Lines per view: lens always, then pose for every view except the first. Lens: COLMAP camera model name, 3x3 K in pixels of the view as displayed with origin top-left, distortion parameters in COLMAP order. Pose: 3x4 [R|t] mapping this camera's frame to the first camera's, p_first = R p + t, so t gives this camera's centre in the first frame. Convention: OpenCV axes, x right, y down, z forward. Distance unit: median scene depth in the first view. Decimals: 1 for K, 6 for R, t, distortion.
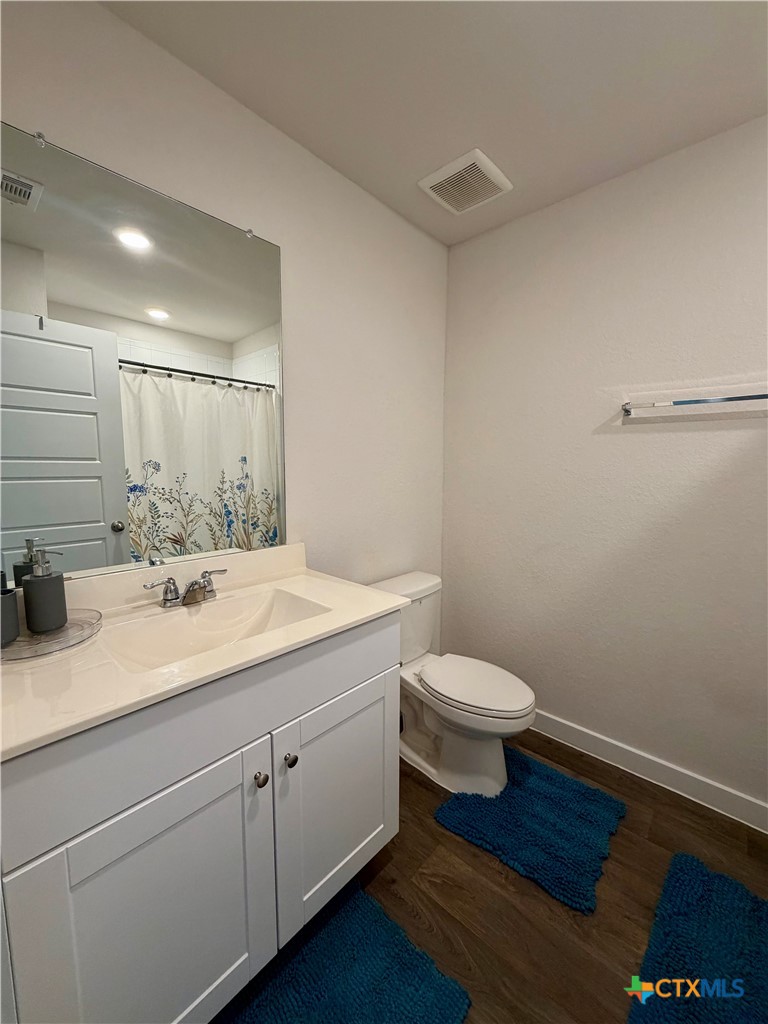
lens RADIAL K [[408.6, 0, 384.0], [0, 408.6, 512.0], [0, 0, 1]] dist [0.002493, 0.000044]
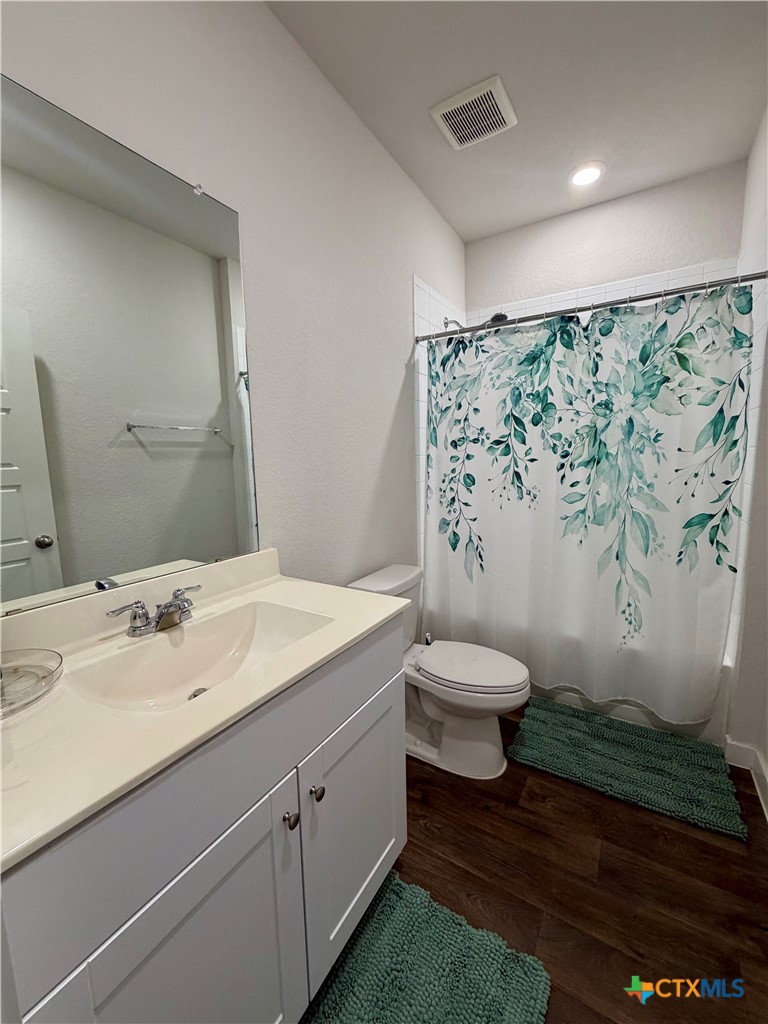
lens RADIAL K [[417.1, 0, 384.0], [0, 417.1, 512.0], [0, 0, 1]] dist [-0.002880, -0.000073]
pose [[0.979253, -0.051410, 0.196014, -0.189160], [0.049090, 0.998655, 0.016682, -0.008000], [-0.196608, -0.006713, 0.980459, 0.071858]]
